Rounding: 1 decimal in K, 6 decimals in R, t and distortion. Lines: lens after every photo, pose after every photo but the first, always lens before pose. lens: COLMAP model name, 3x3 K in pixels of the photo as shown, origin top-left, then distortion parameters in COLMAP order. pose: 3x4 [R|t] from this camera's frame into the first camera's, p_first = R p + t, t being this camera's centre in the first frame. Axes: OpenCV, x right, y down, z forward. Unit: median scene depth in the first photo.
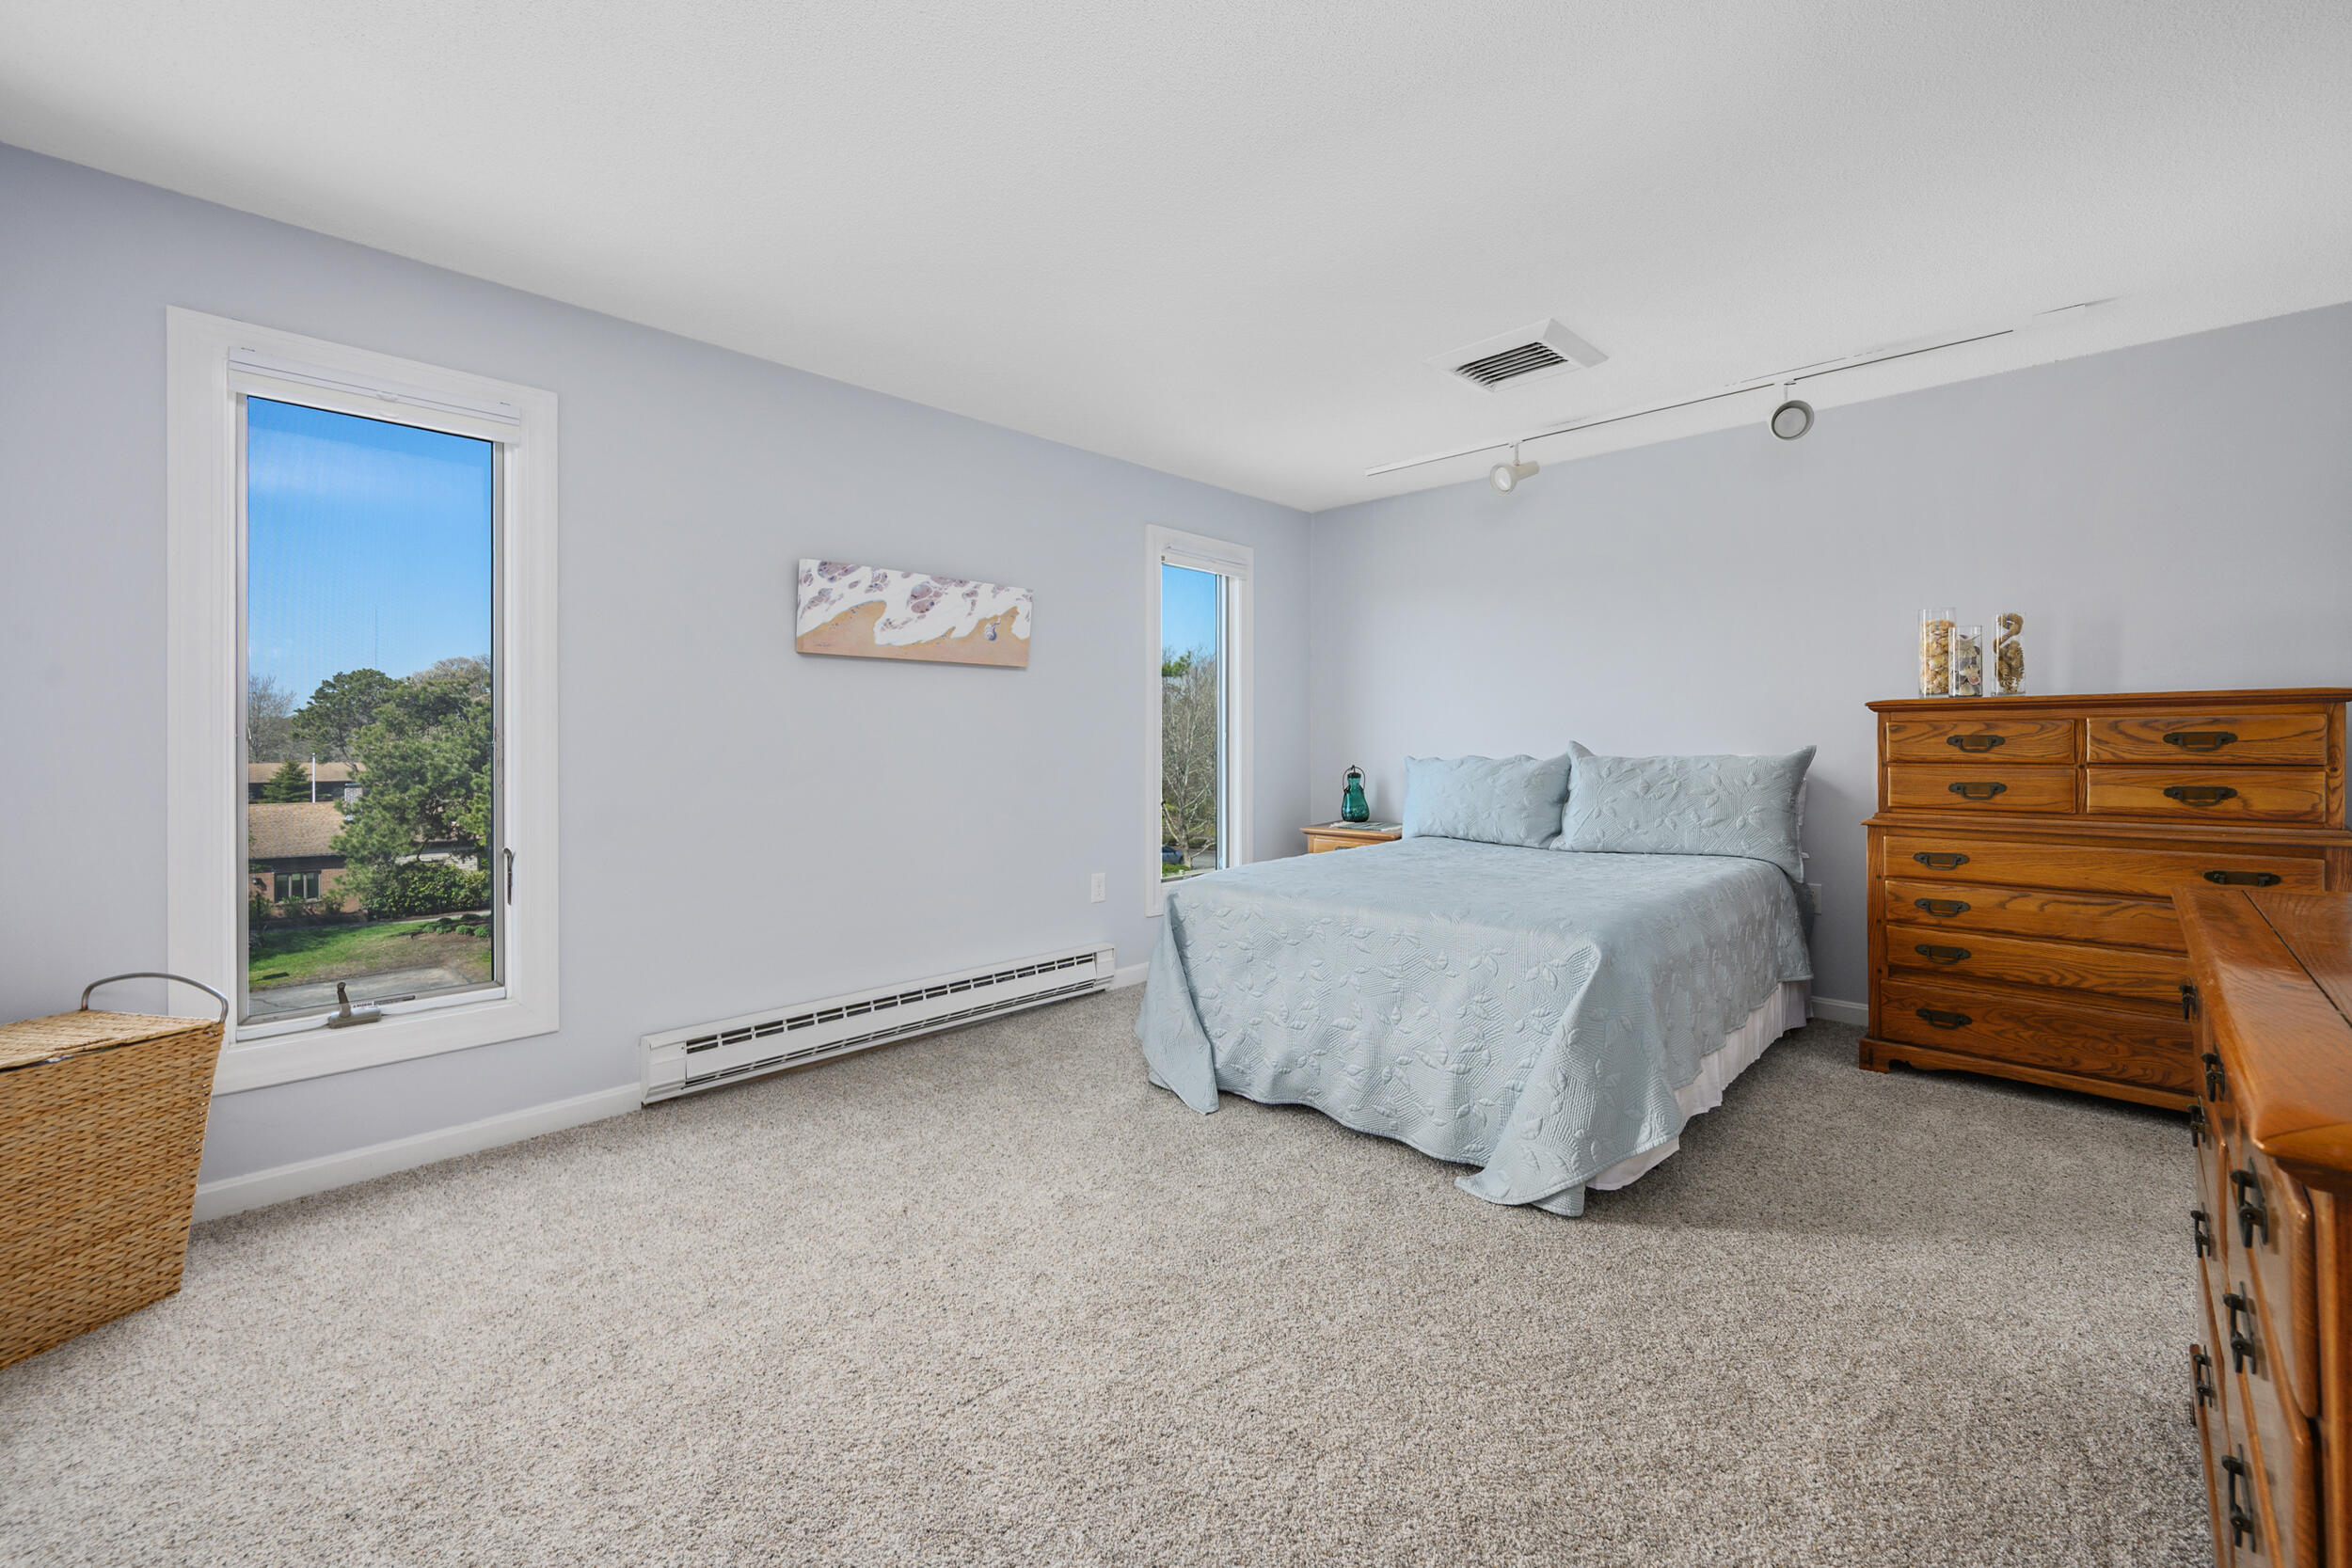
lens RADIAL K [[975.9, 0, 1188.2], [0, 975.9, 741.1], [0, 0, 1]] dist [0.018026, -0.000064]
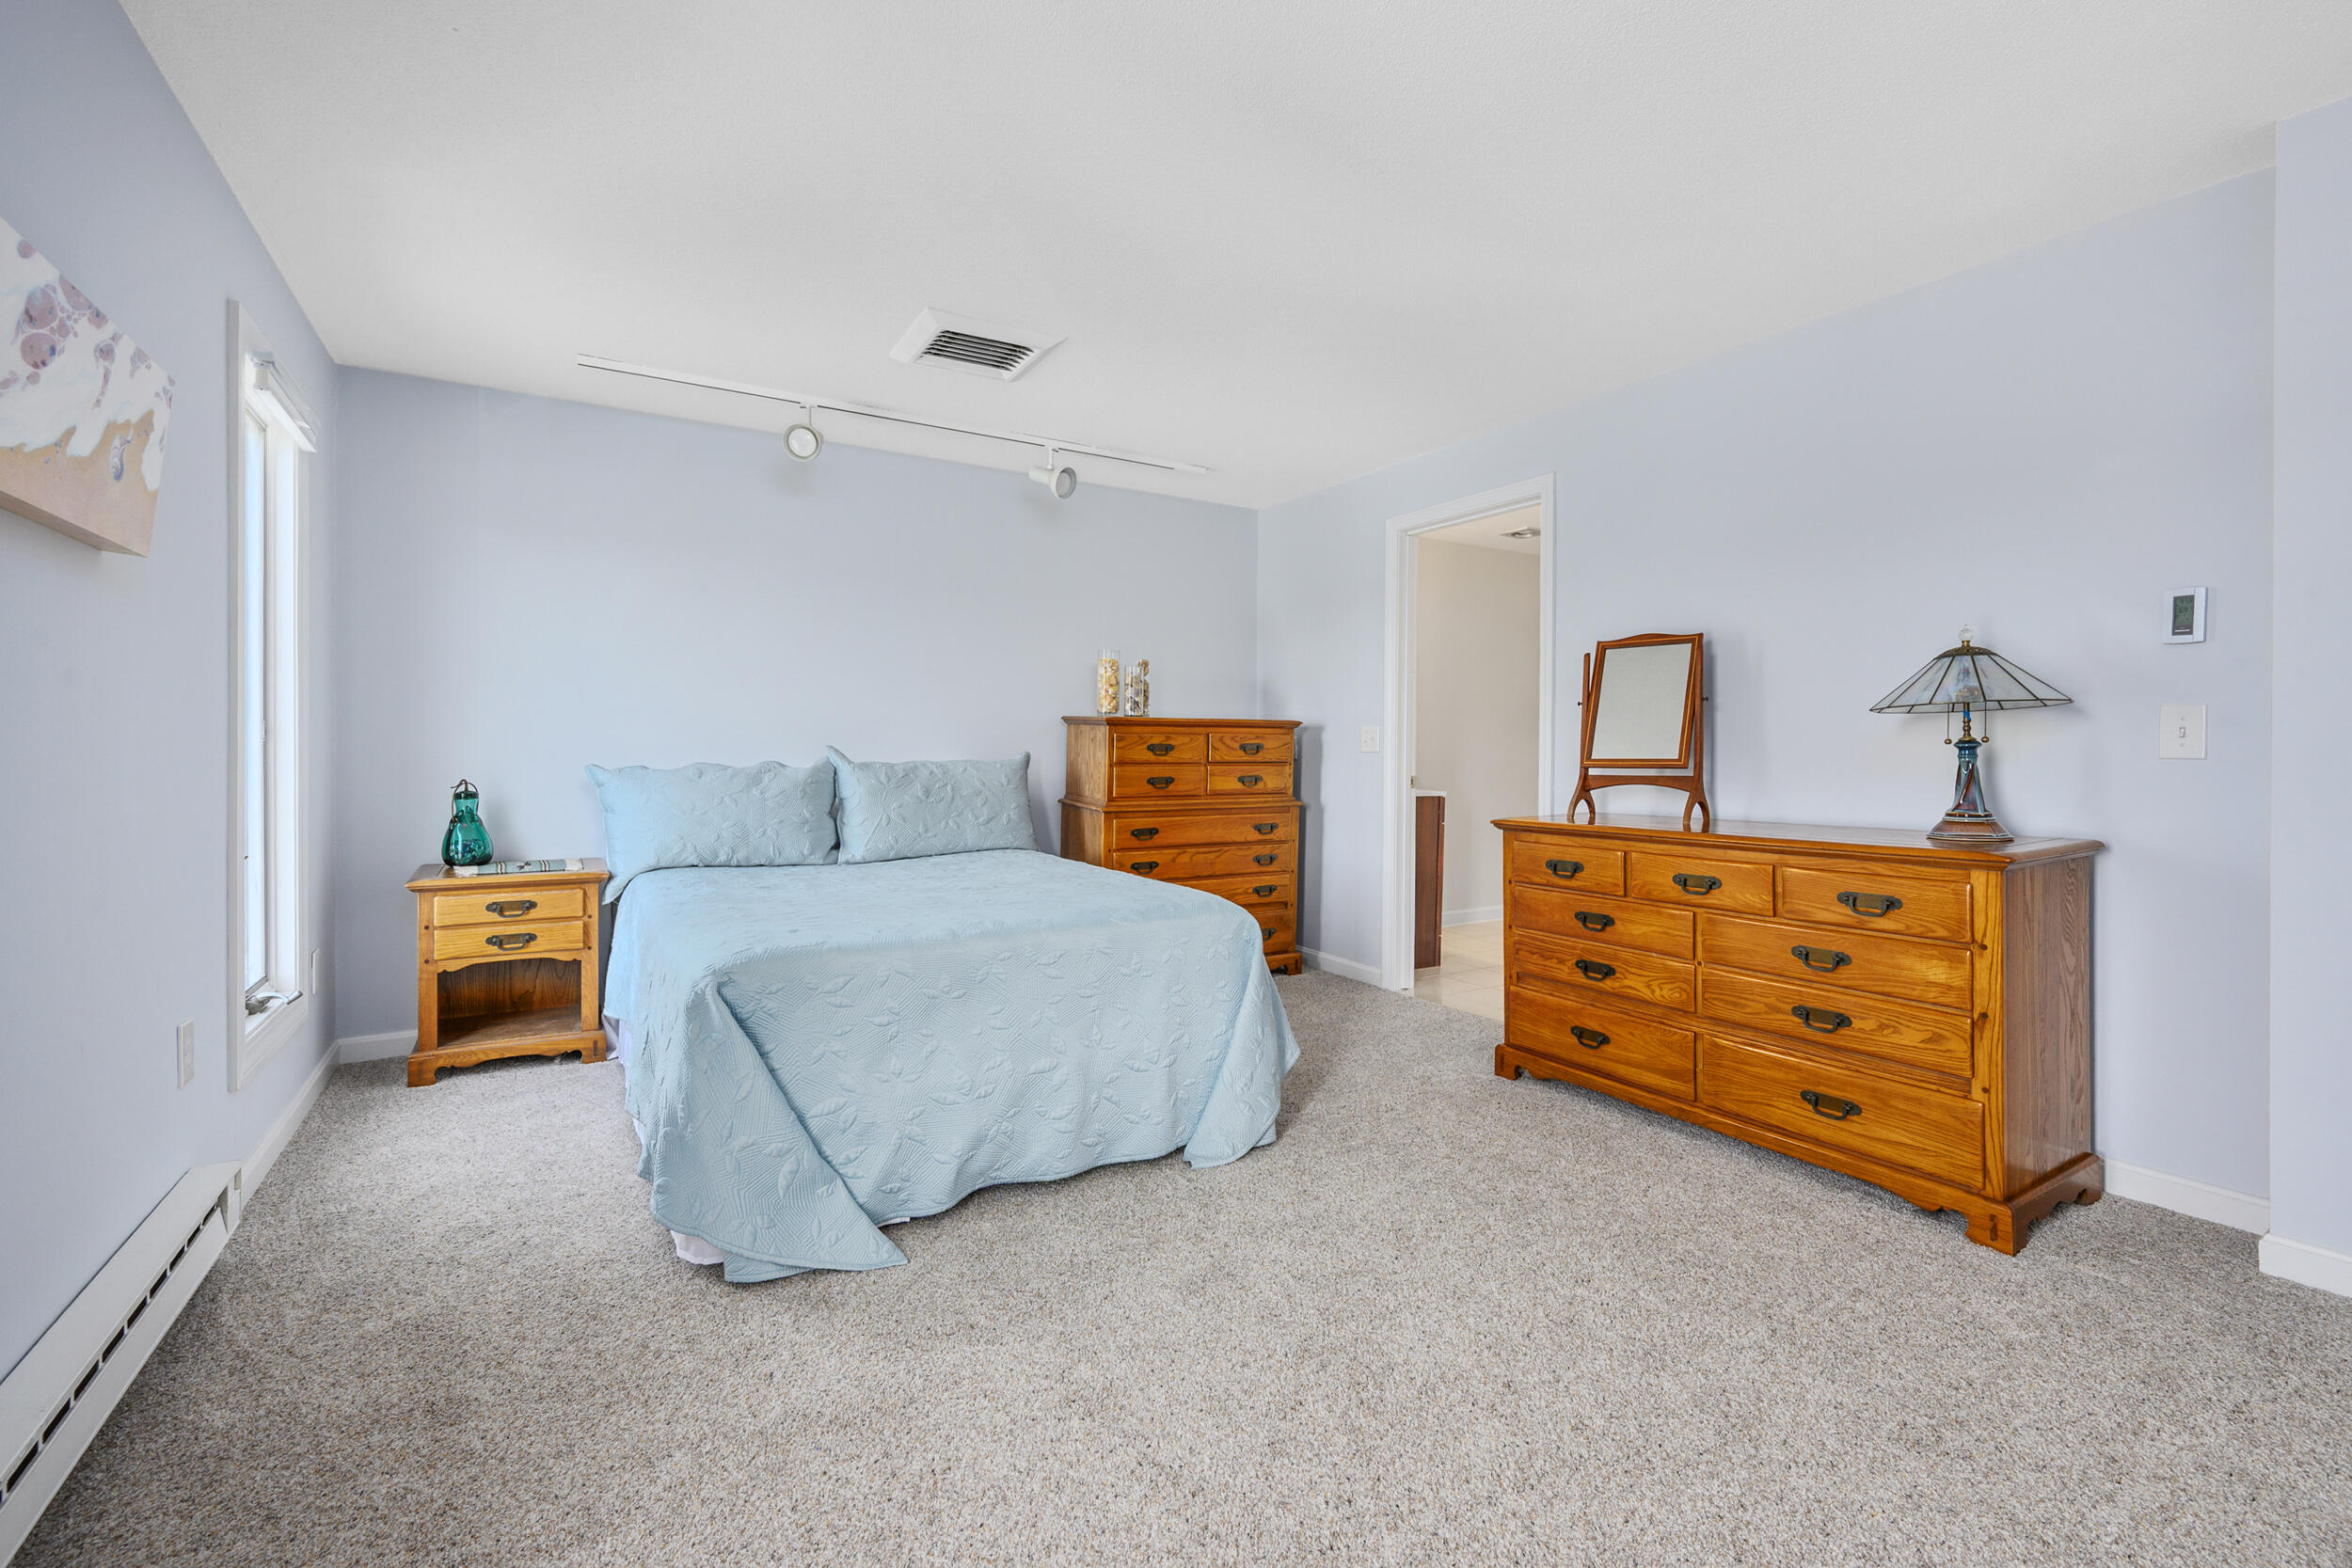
lens RADIAL K [[1012.6, 0, 1186.2], [0, 1012.6, 759.6], [0, 0, 1]] dist [-0.000193, 0.000228]
pose [[0.259915, -0.002811, 0.965627, -0.517088], [-0.004435, 0.999982, 0.004105, 0.008751], [-0.965621, -0.005350, 0.259898, 0.491850]]
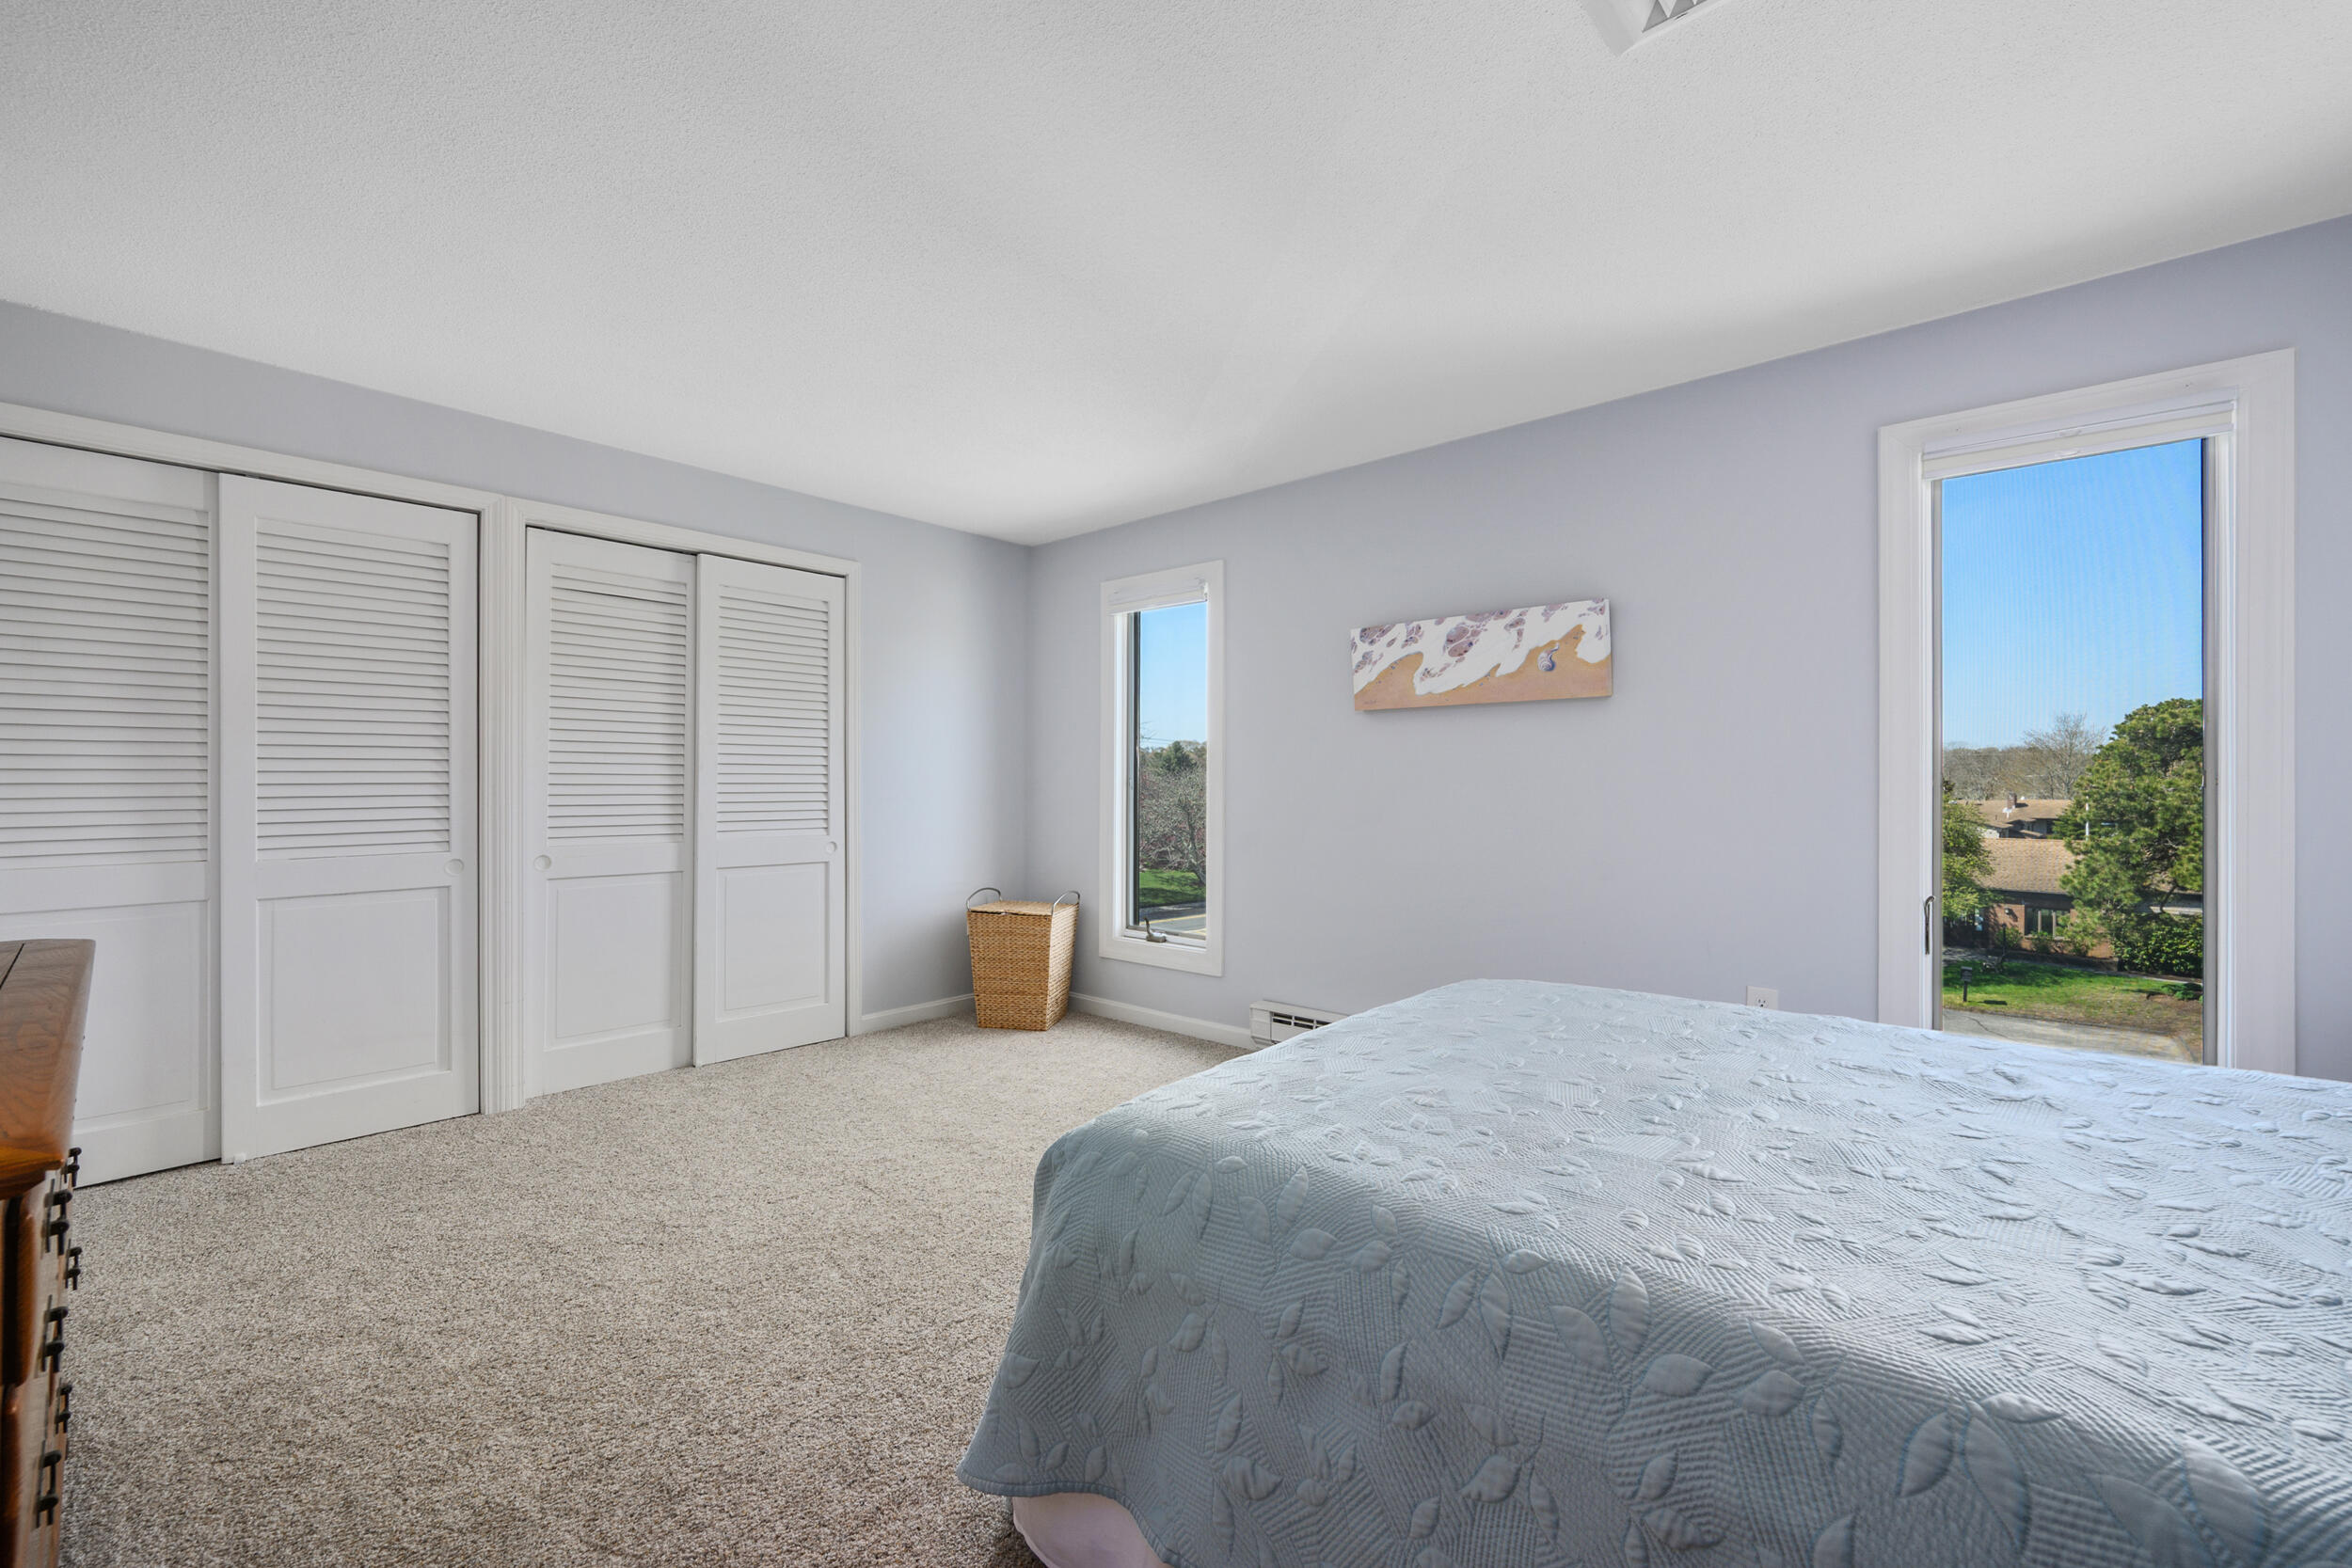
lens RADIAL K [[989.6, 0, 1176.0], [0, 989.6, 784.0], [0, 0, 1]] dist [0.002428, 0.000446]
pose [[0.039889, 0.003653, -0.999197, 0.689456], [0.003056, 0.999988, 0.003778, -0.008987], [0.999199, -0.003204, 0.039877, 0.674329]]
